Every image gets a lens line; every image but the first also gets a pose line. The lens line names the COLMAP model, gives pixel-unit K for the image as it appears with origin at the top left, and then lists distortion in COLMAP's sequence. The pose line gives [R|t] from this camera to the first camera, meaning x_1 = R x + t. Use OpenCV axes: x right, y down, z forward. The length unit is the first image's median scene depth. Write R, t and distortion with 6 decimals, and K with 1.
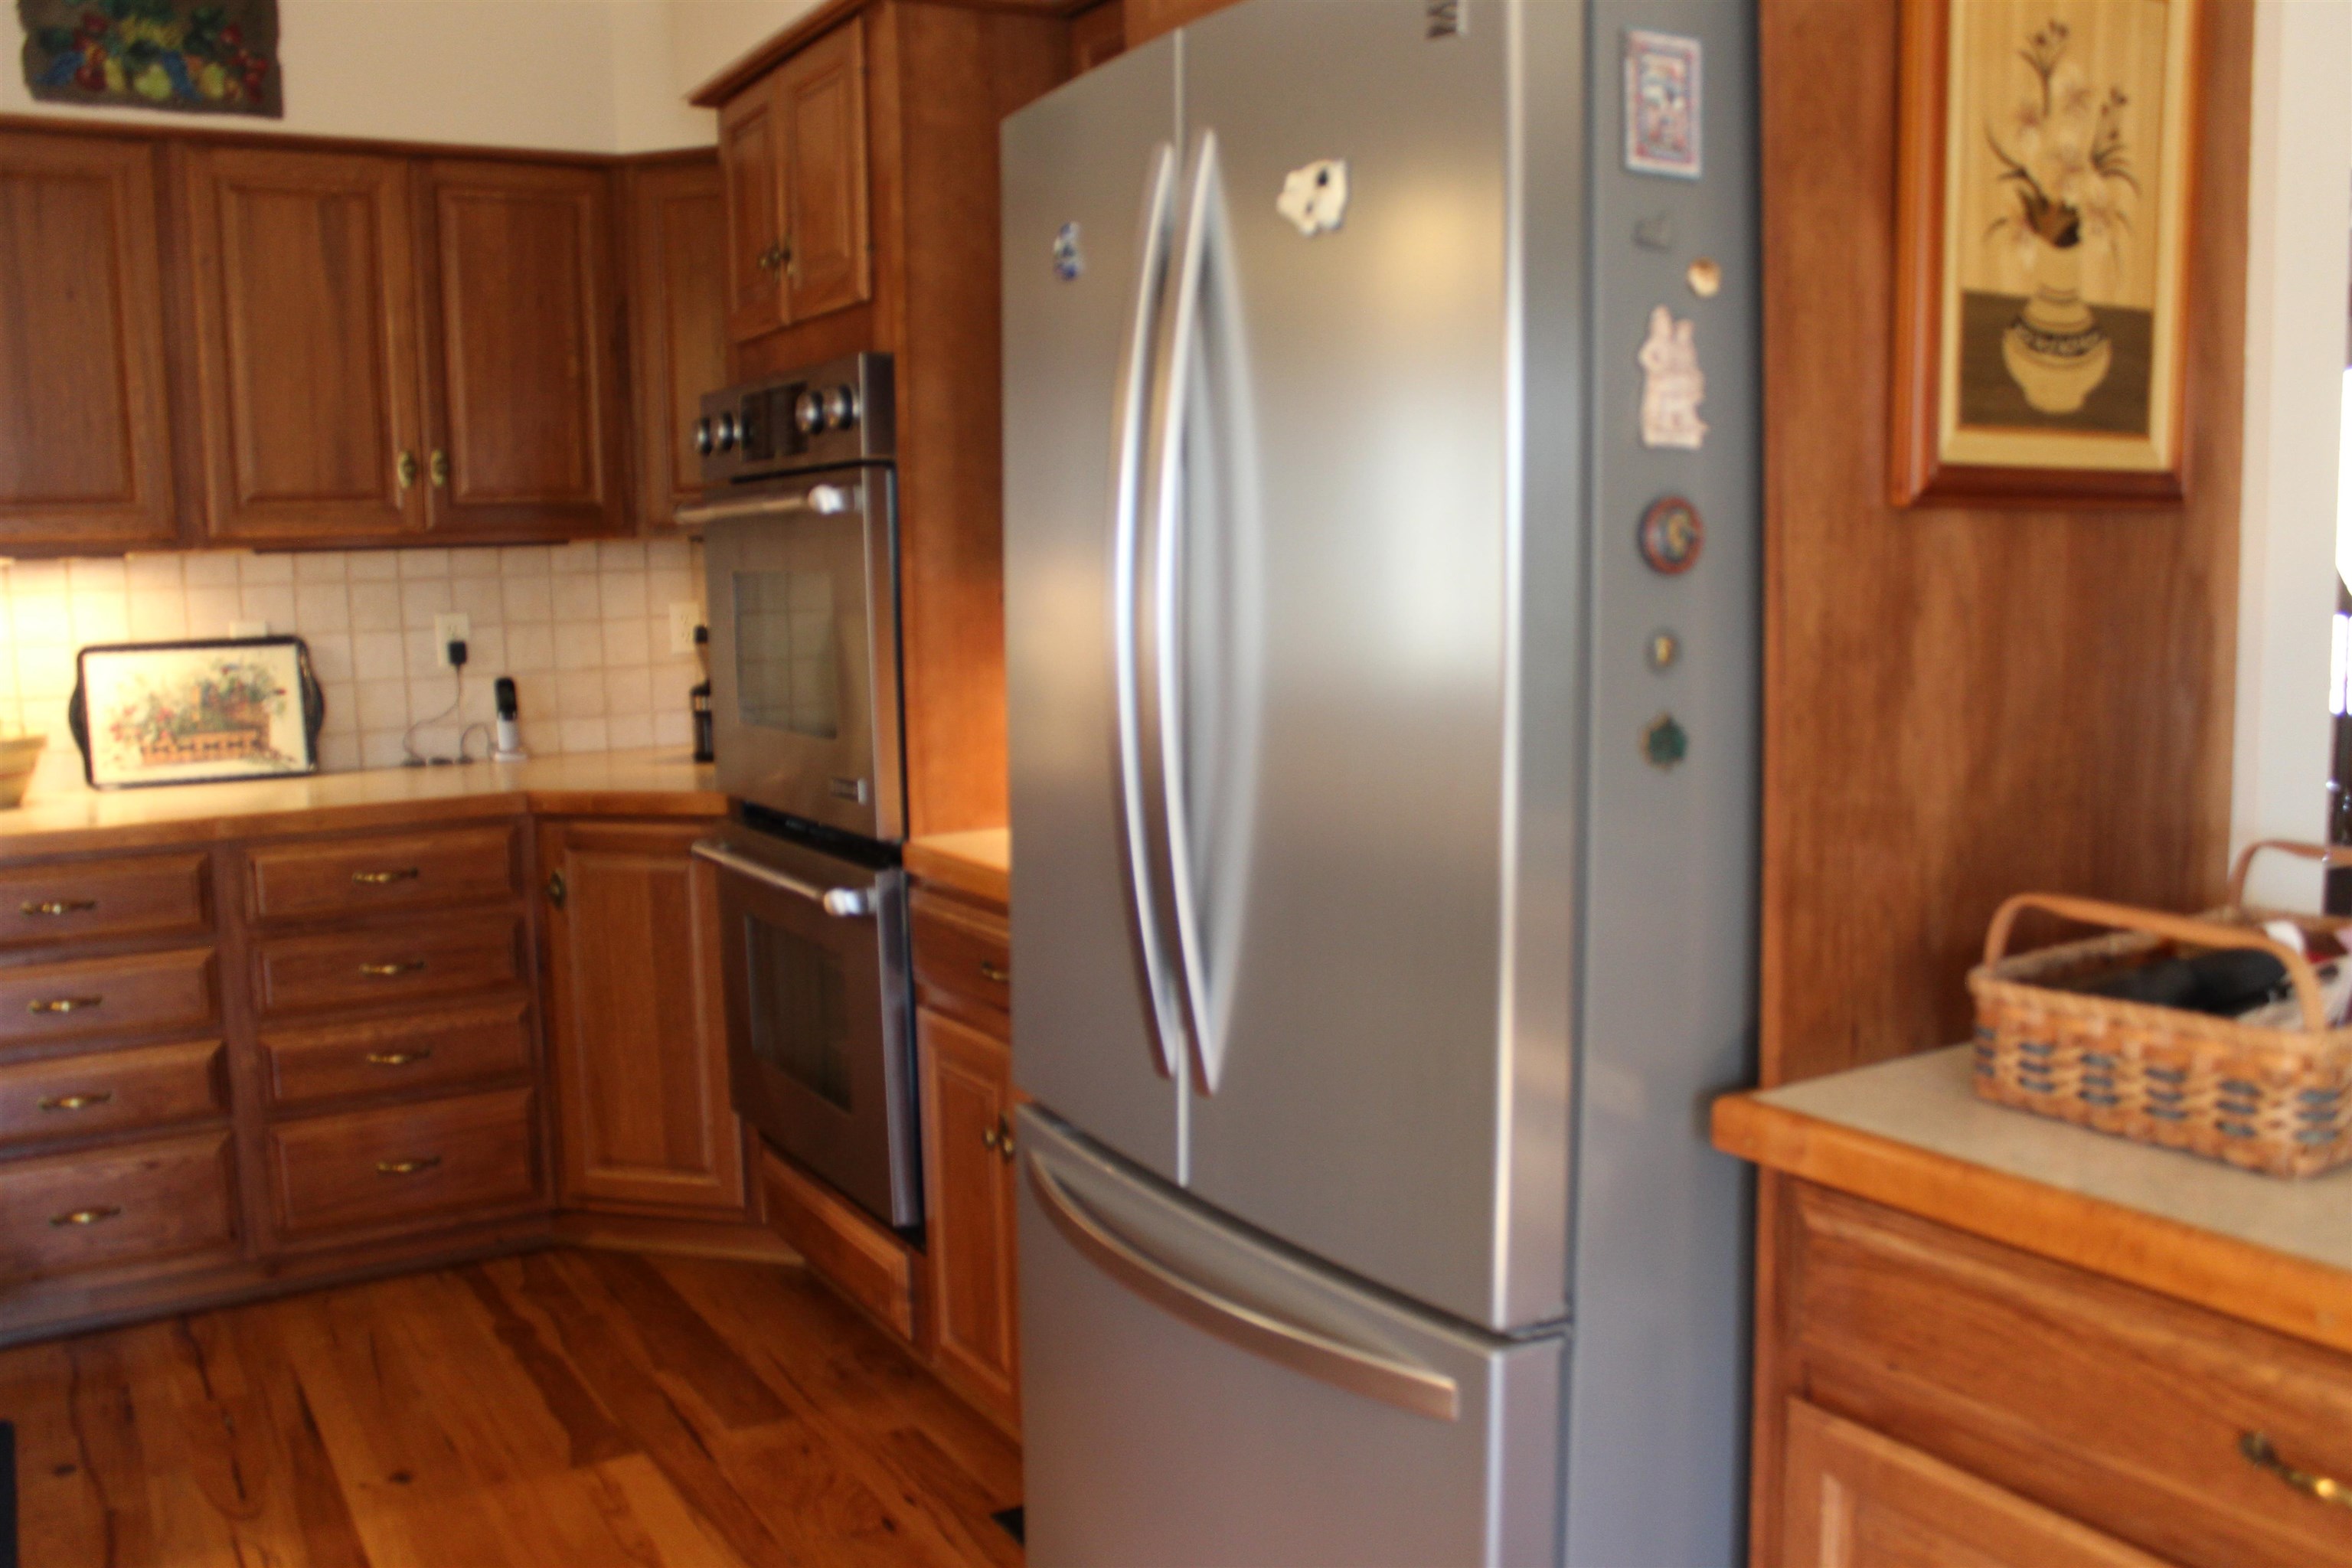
lens RADIAL K [[1986.9, 0, 1174.1], [0, 1986.9, 817.7], [0, 0, 1]] dist [-0.154651, 0.138423]
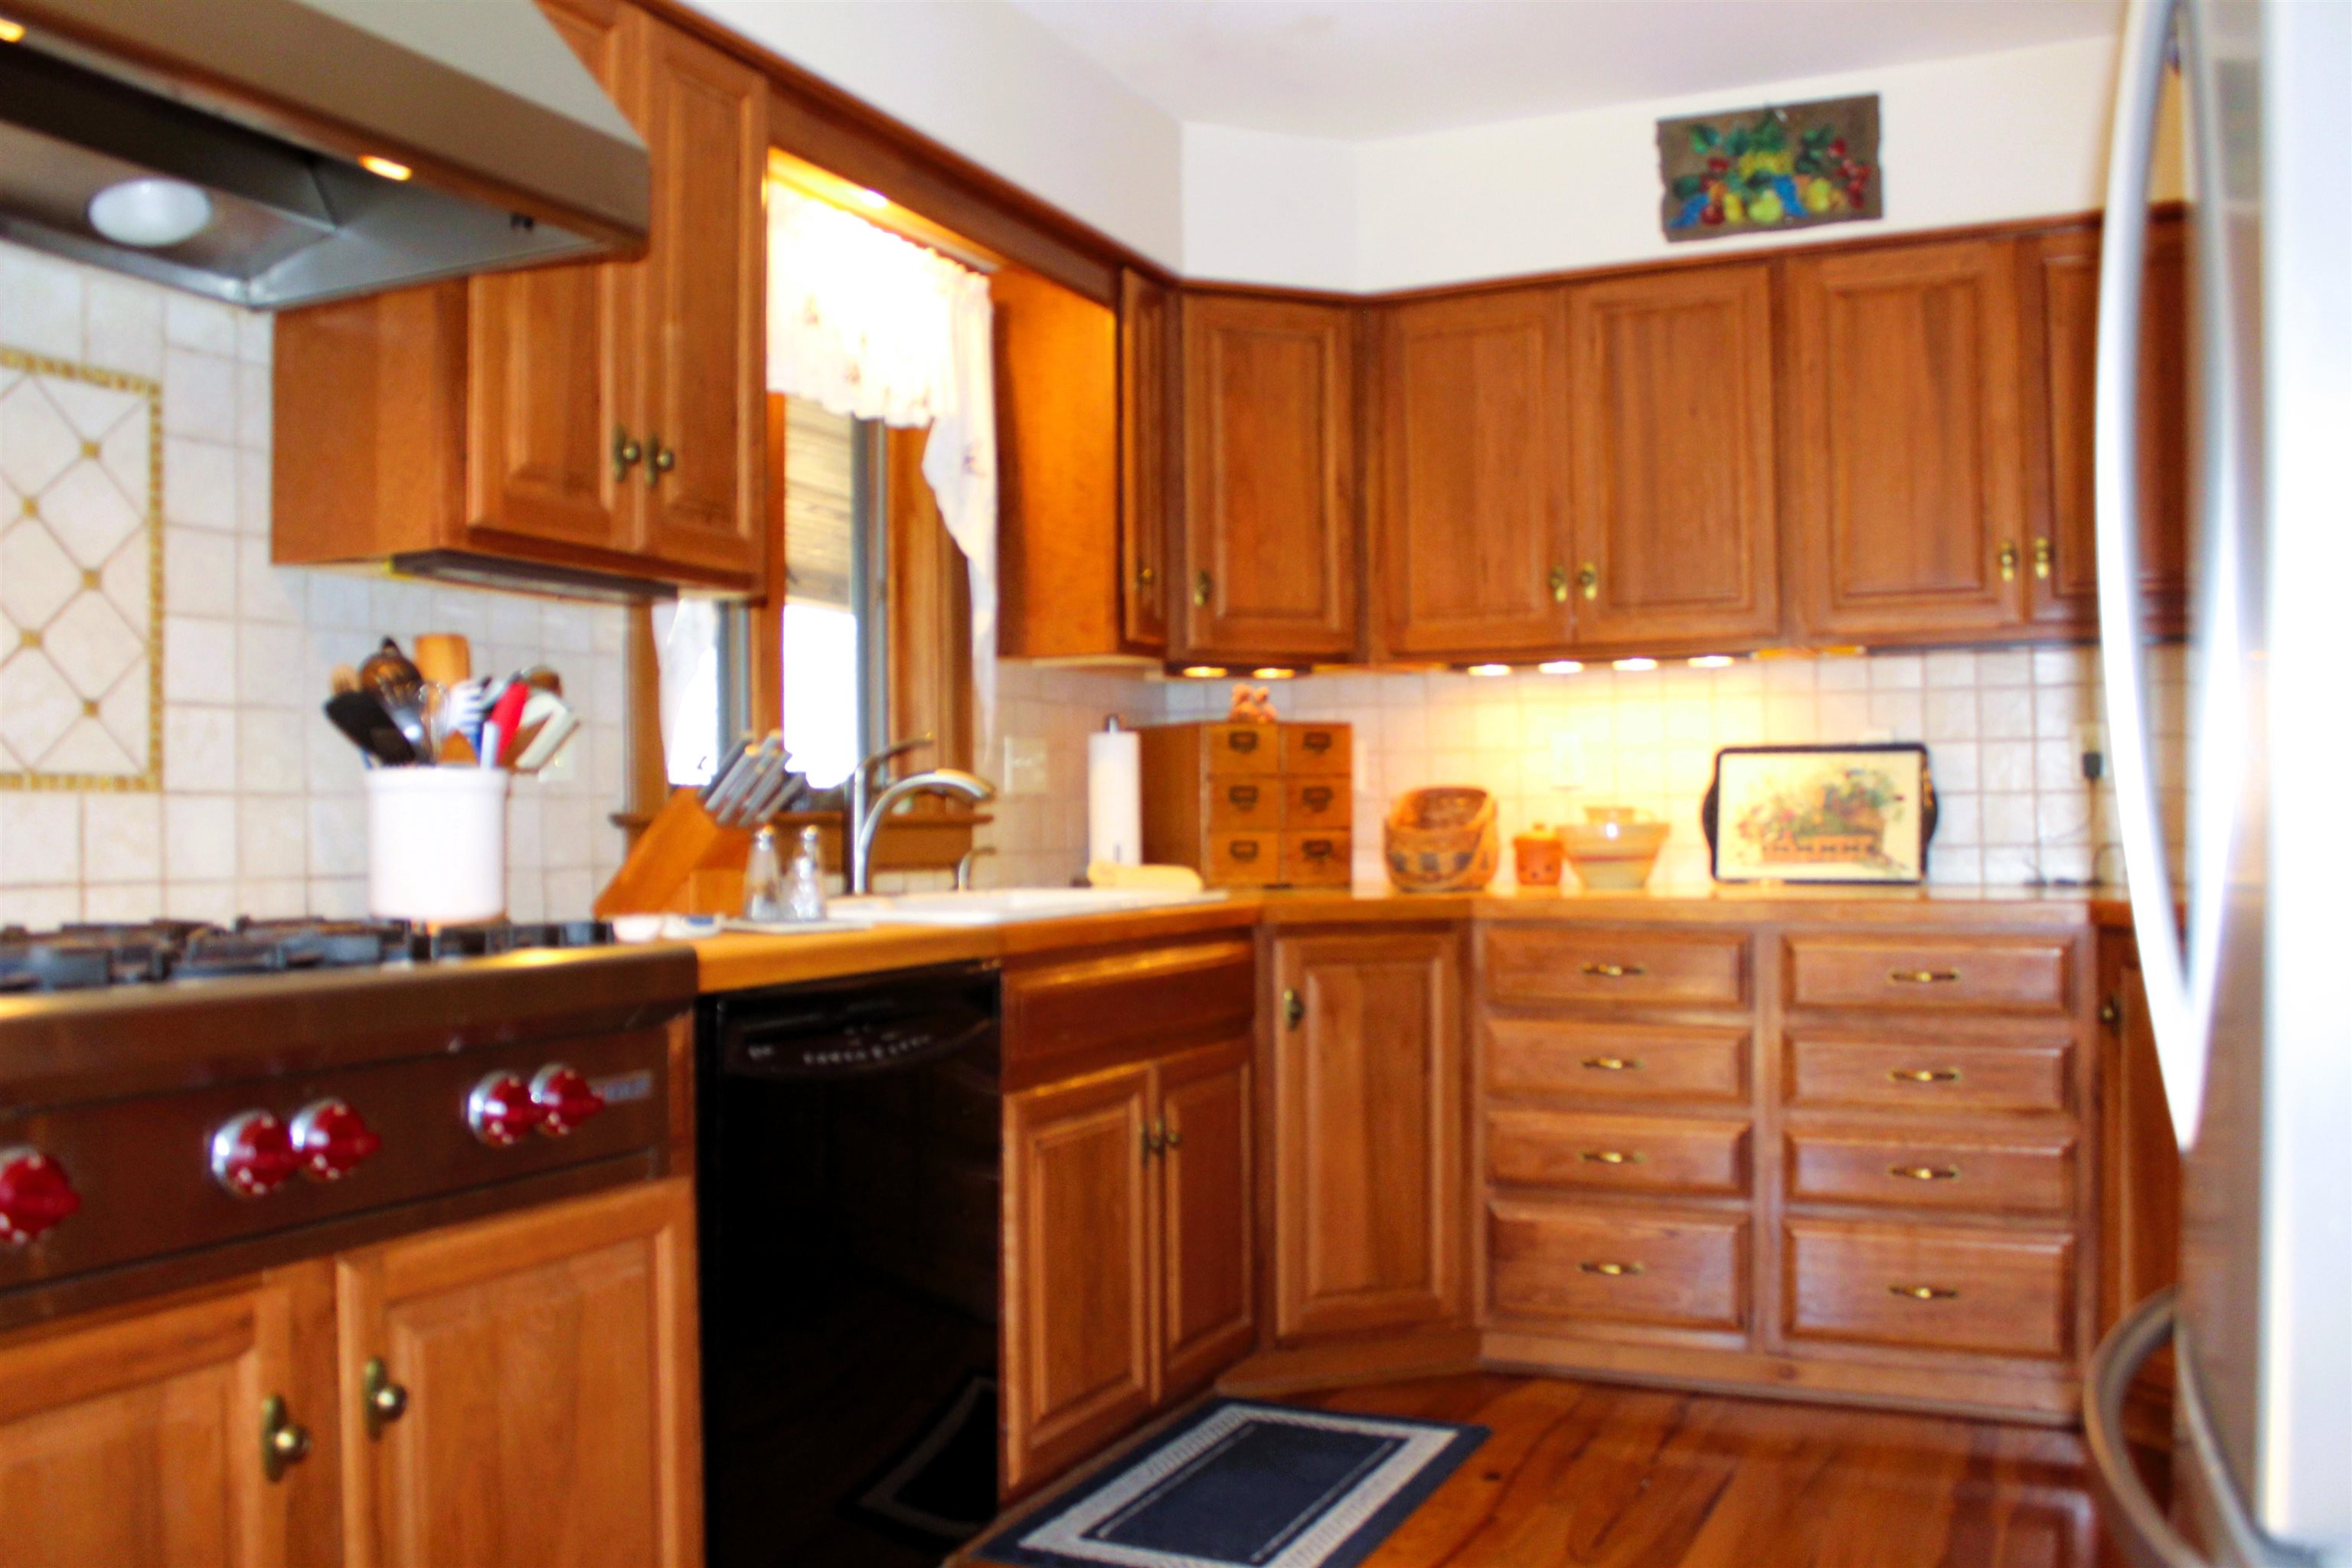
lens RADIAL K [[1986.9, 0, 1174.1], [0, 1986.9, 817.7], [0, 0, 1]] dist [-0.154651, 0.138423]
pose [[0.550379, 0.012380, -0.834823, 0.172434], [-0.116746, 0.991208, -0.062268, 0.052479], [0.826713, 0.131733, 0.546985, 0.163011]]
